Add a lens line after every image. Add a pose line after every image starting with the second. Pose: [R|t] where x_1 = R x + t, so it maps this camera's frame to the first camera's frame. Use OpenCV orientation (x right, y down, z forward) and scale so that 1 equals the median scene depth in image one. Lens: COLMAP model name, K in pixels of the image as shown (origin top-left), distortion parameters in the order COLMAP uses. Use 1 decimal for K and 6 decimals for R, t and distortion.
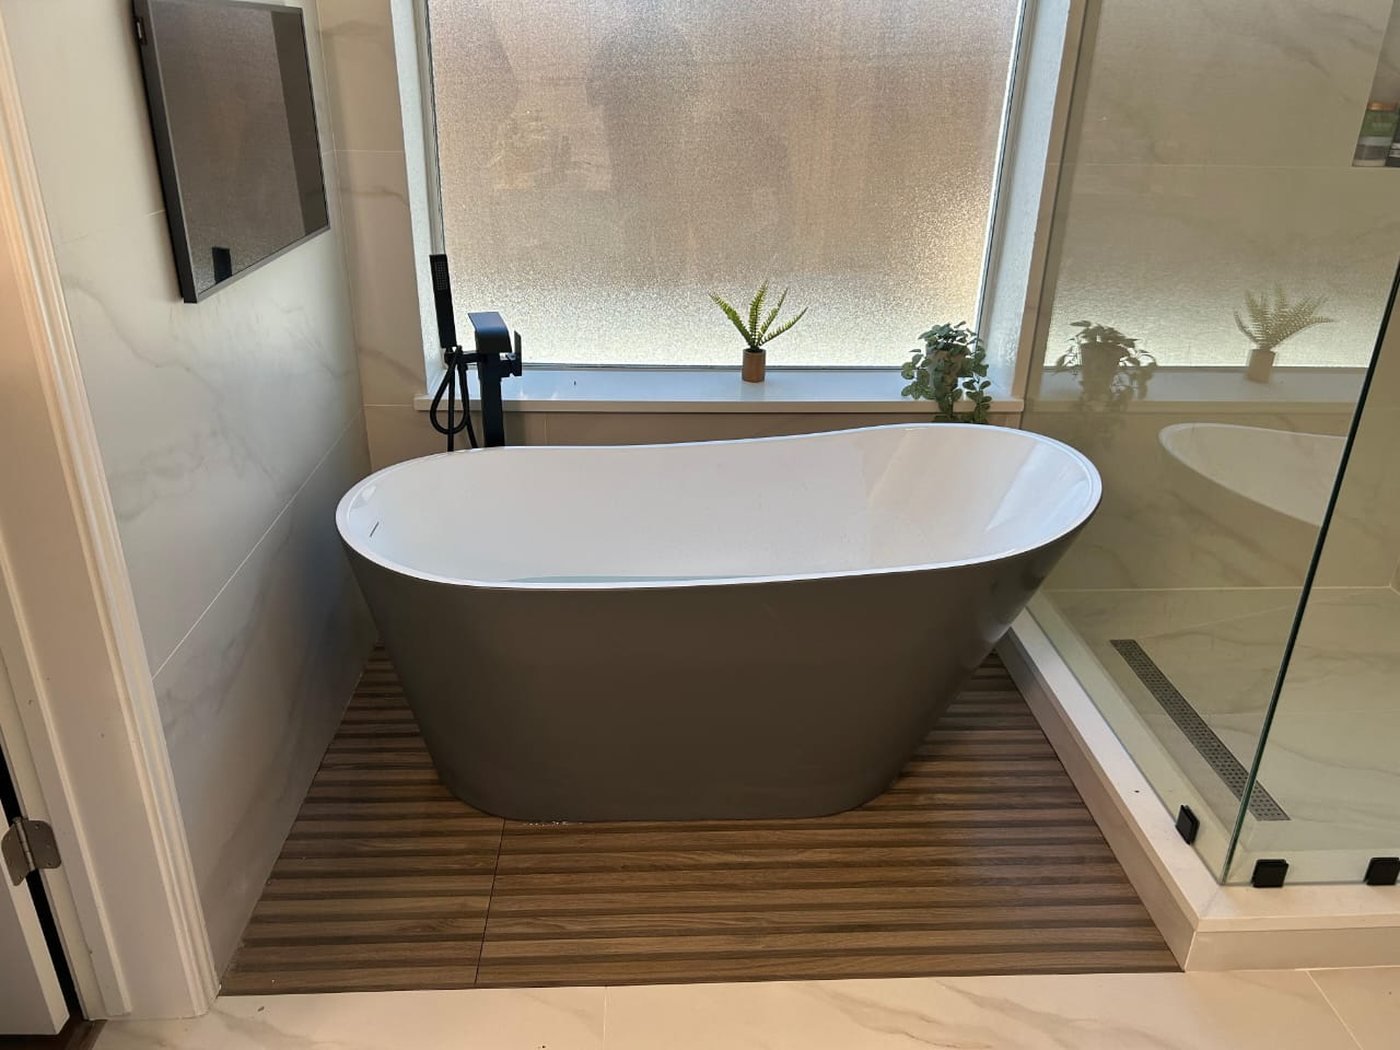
lens RADIAL K [[1044.2, 0, 700.0], [0, 1044.2, 525.0], [0, 0, 1]] dist [0.043817, -0.001505]
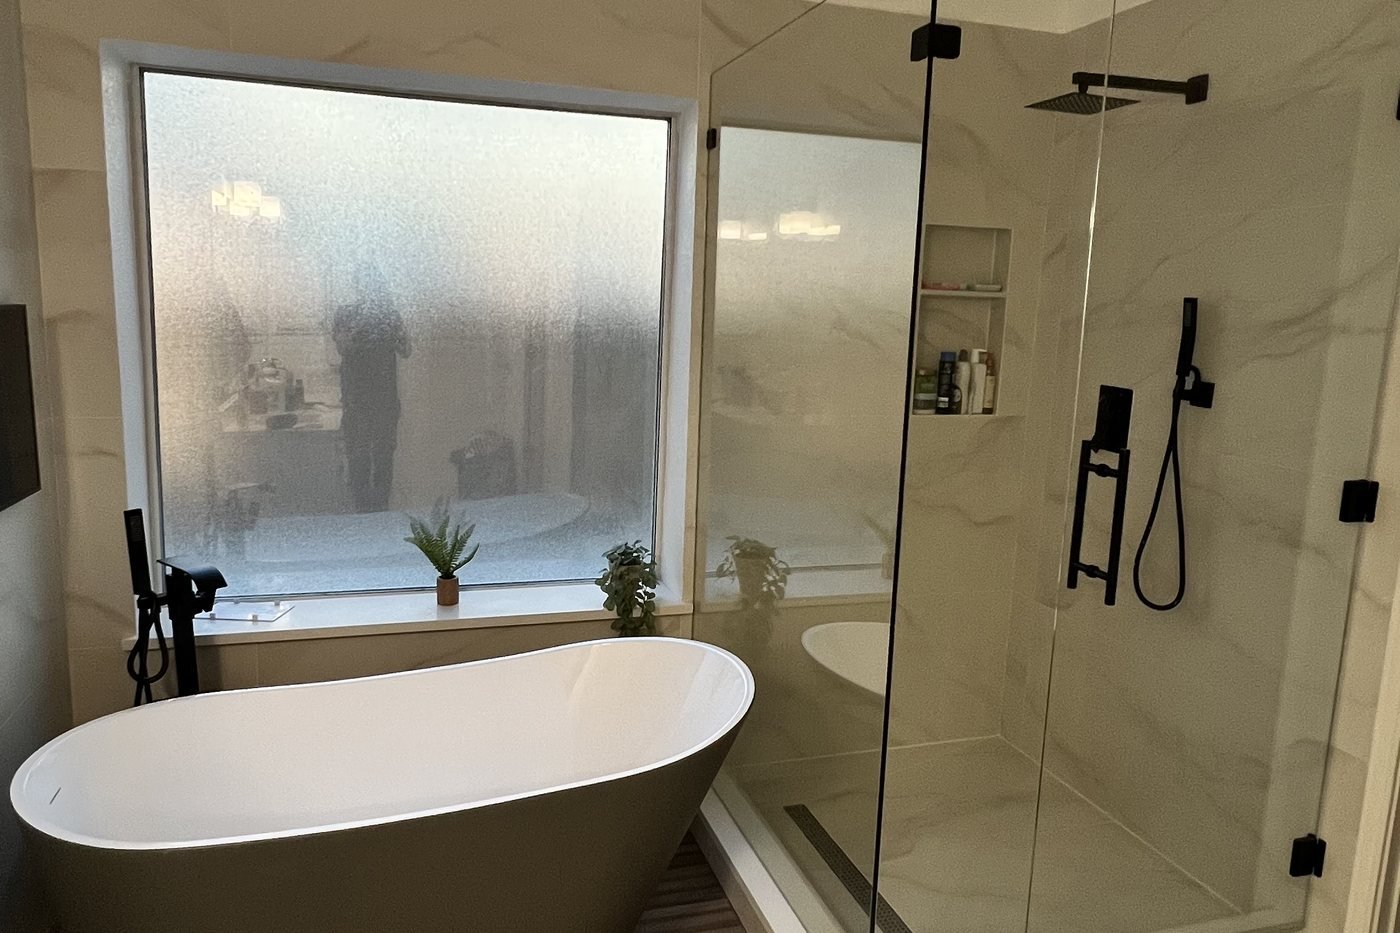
lens RADIAL K [[1006.1, 0, 700.0], [0, 1006.1, 466.5], [0, 0, 1]] dist [-0.001247, 0.000492]
pose [[0.968289, -0.031574, 0.247828, 0.040795], [0.094584, 0.964473, -0.246669, 0.012906], [-0.231235, 0.262288, 0.936875, -0.105153]]
